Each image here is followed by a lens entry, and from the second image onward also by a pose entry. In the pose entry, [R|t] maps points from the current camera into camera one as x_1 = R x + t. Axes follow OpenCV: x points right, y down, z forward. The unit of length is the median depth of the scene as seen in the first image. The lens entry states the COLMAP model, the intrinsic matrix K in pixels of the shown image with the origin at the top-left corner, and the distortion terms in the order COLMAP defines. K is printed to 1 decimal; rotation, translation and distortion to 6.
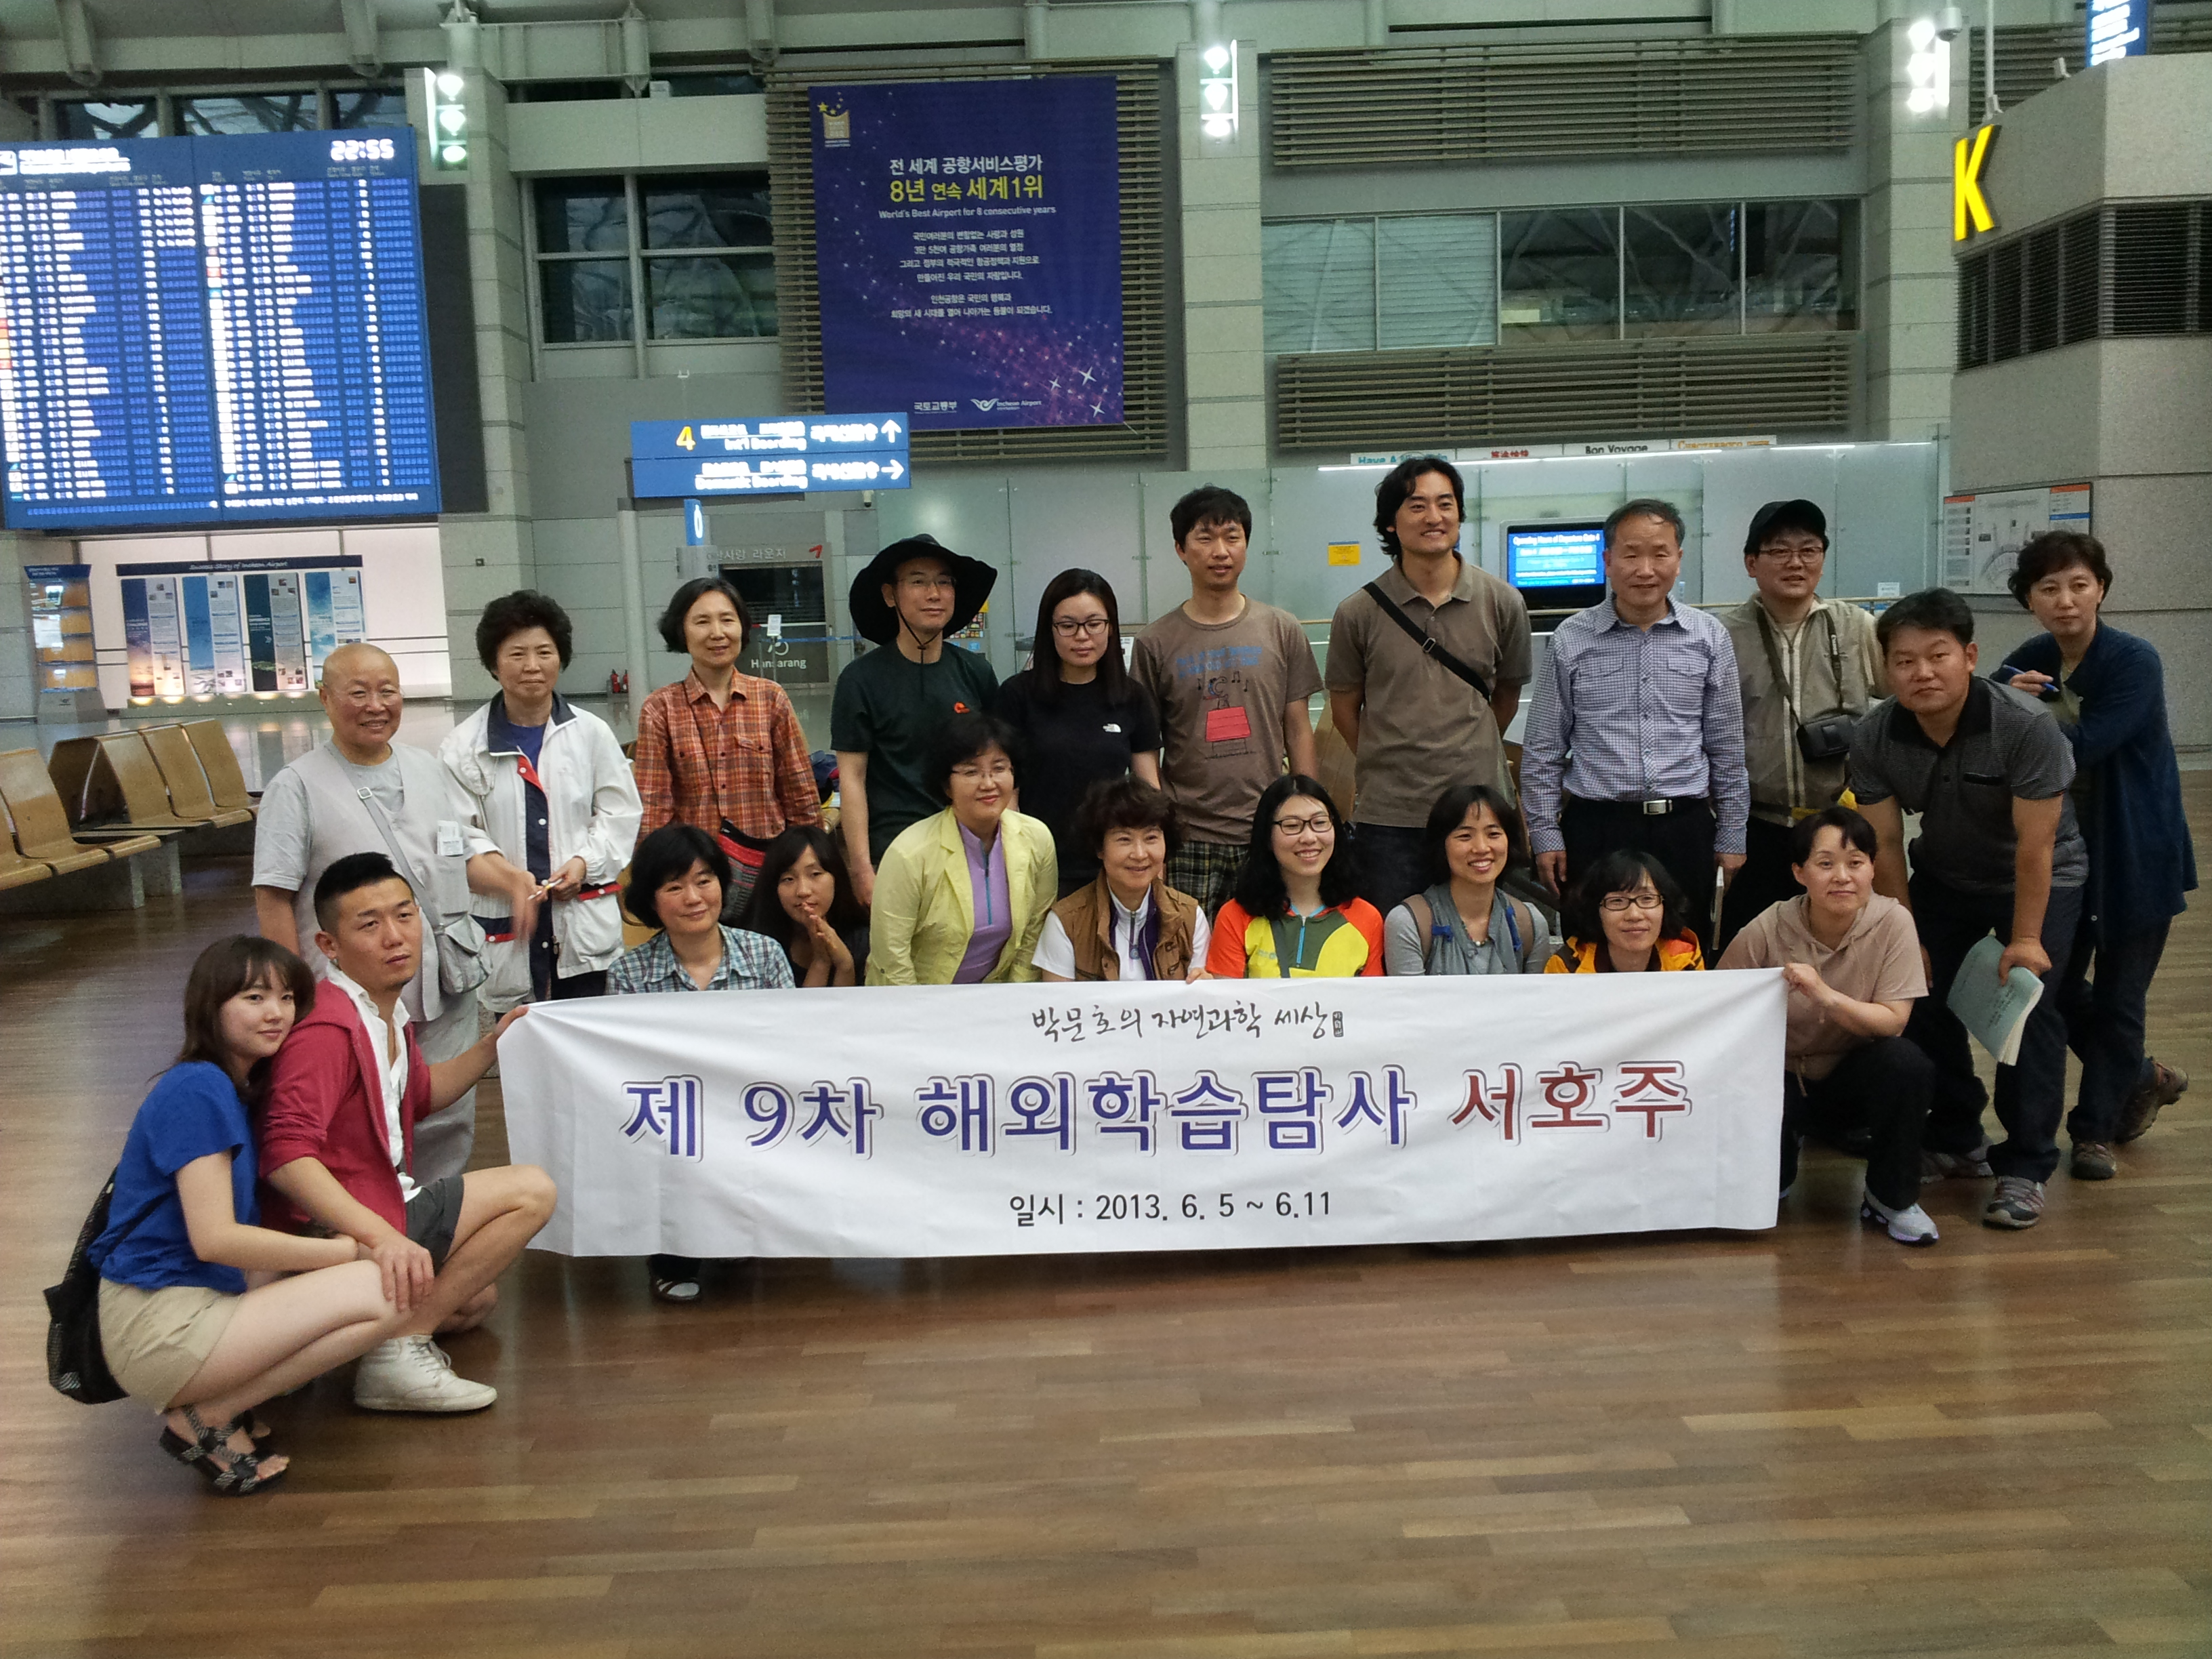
lens RADIAL K [[1910.5, 0, 1110.7], [0, 1910.5, 846.5], [0, 0, 1]] dist [0.032364, -0.112353]
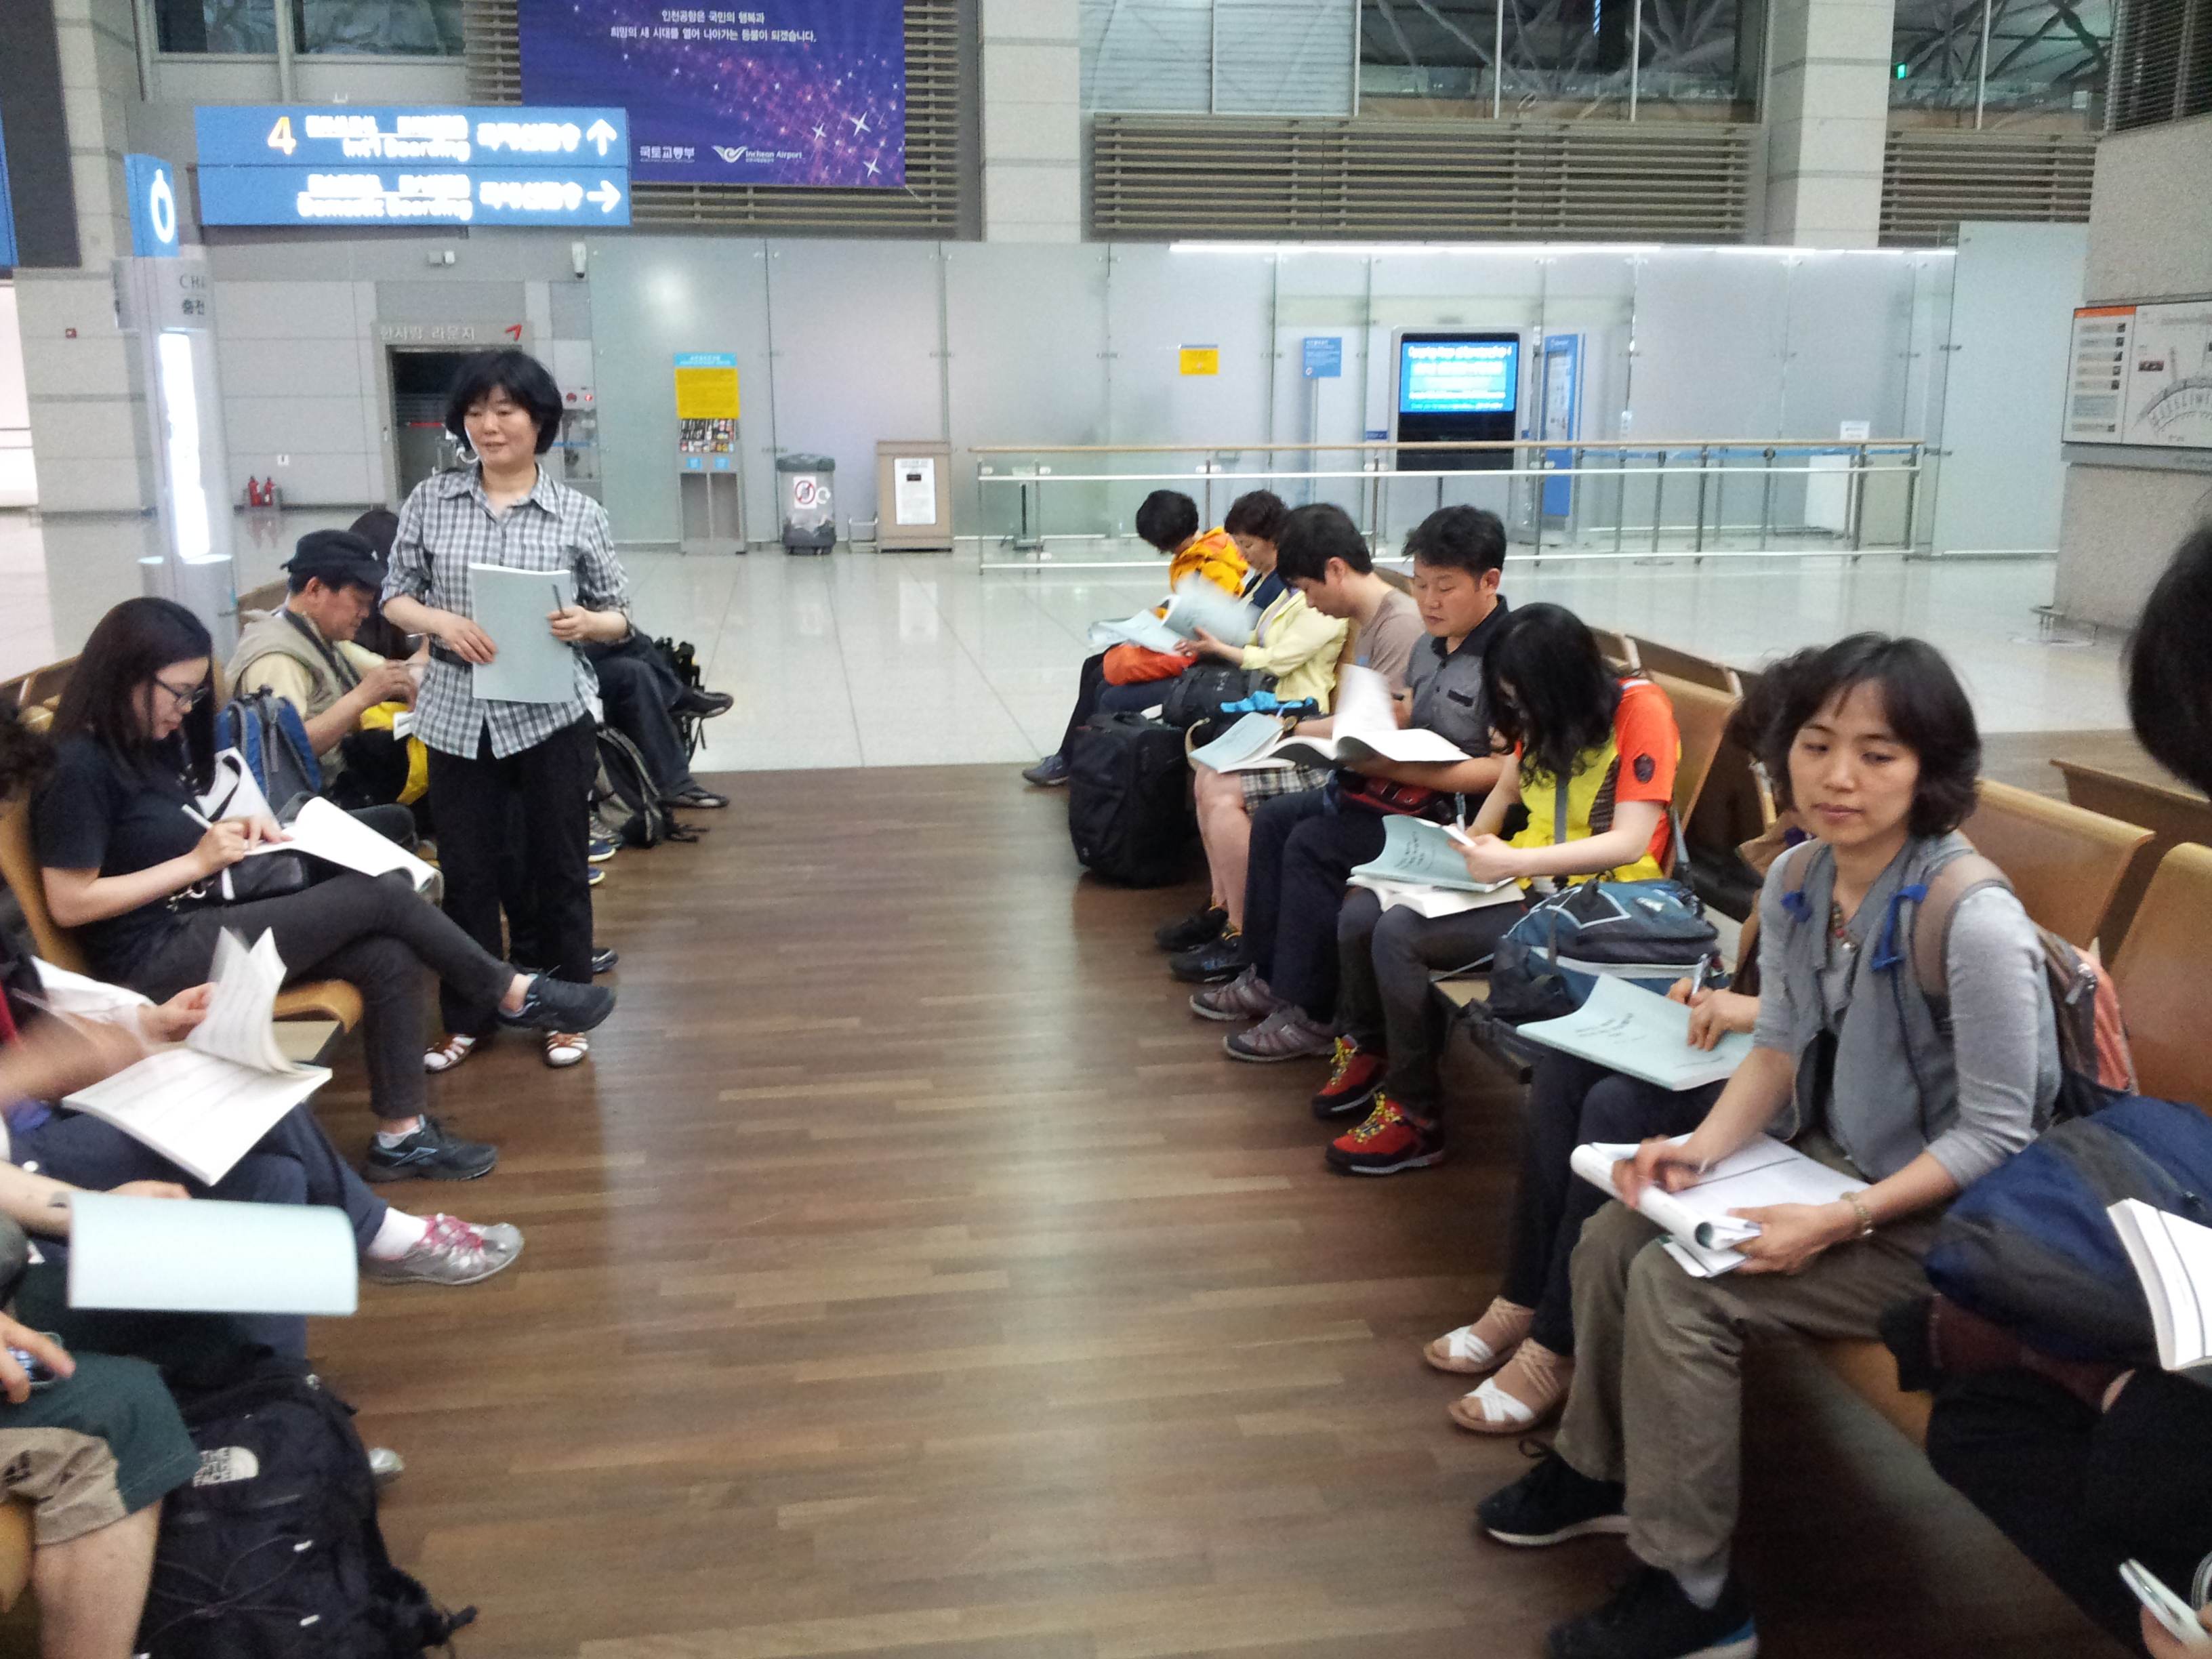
lens RADIAL K [[1910.5, 0, 1088.8], [0, 1910.5, 839.6], [0, 0, 1]] dist [0.032364, -0.112353]
pose [[0.991944, 0.007925, 0.126431, -0.016453], [-0.019249, 0.995881, 0.088599, -0.020673], [-0.125208, -0.090319, 0.988011, 0.170173]]
